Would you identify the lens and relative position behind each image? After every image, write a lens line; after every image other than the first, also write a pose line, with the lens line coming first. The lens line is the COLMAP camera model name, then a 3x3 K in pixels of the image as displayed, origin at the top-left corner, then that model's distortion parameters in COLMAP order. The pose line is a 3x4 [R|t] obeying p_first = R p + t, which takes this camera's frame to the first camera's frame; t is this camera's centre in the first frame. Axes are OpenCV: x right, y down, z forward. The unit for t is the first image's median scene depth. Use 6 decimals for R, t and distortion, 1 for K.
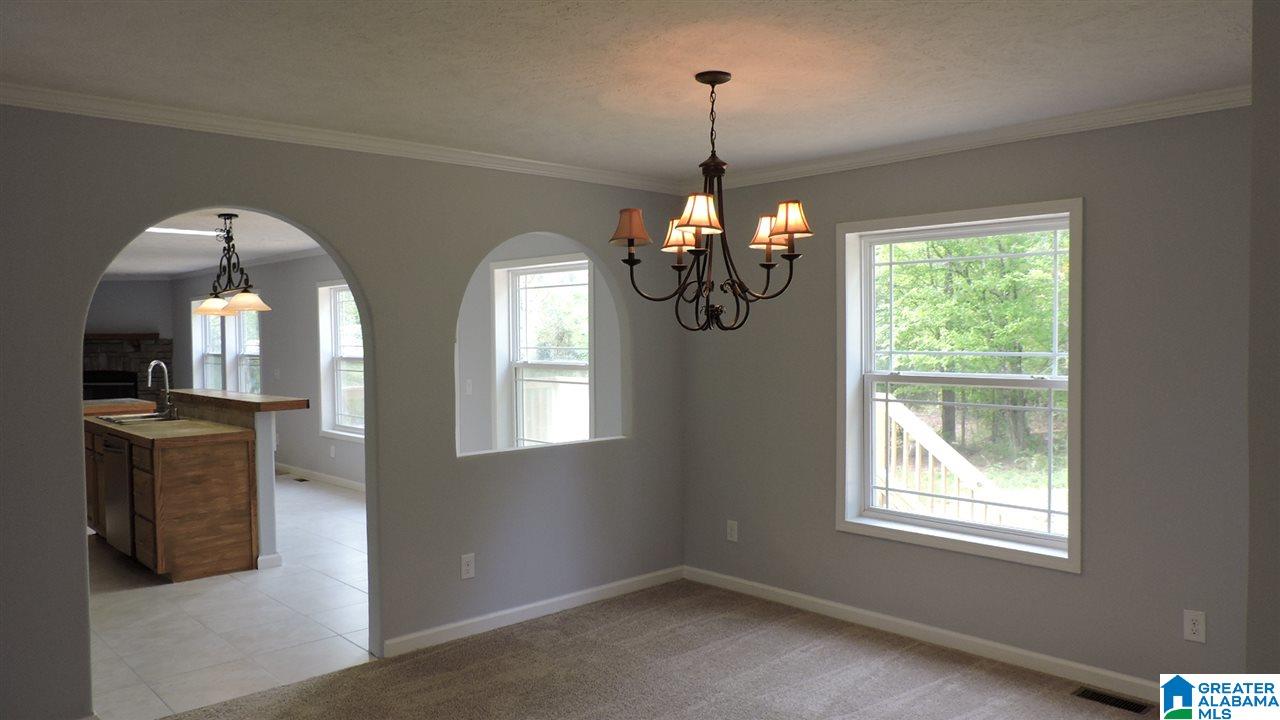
lens RADIAL K [[912.9, 0, 644.2], [0, 912.9, 358.9], [0, 0, 1]] dist [-0.018615, -0.000791]
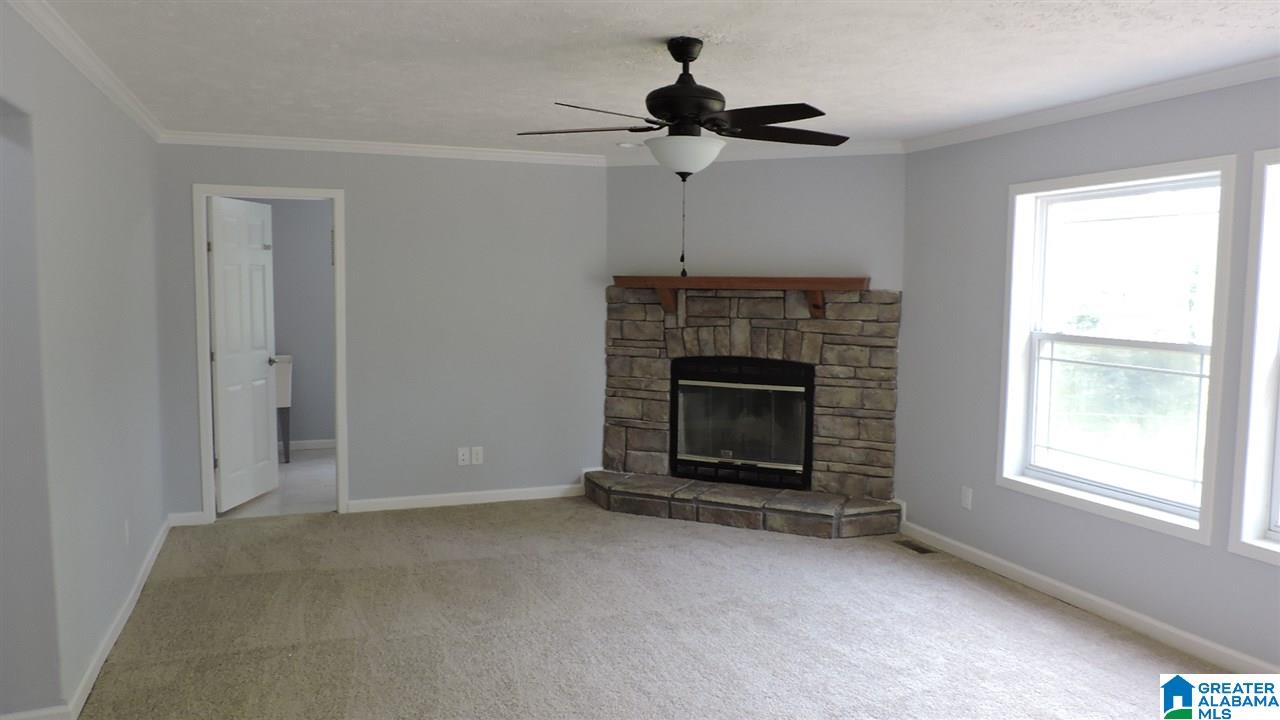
lens RADIAL K [[912.9, 0, 644.2], [0, 912.9, 358.9], [0, 0, 1]] dist [-0.018615, -0.000791]
pose [[0.924654, 0.049451, -0.377584, -0.918630], [-0.027936, 0.997670, 0.062250, -0.026757], [0.379783, -0.047012, 0.923880, 1.090243]]
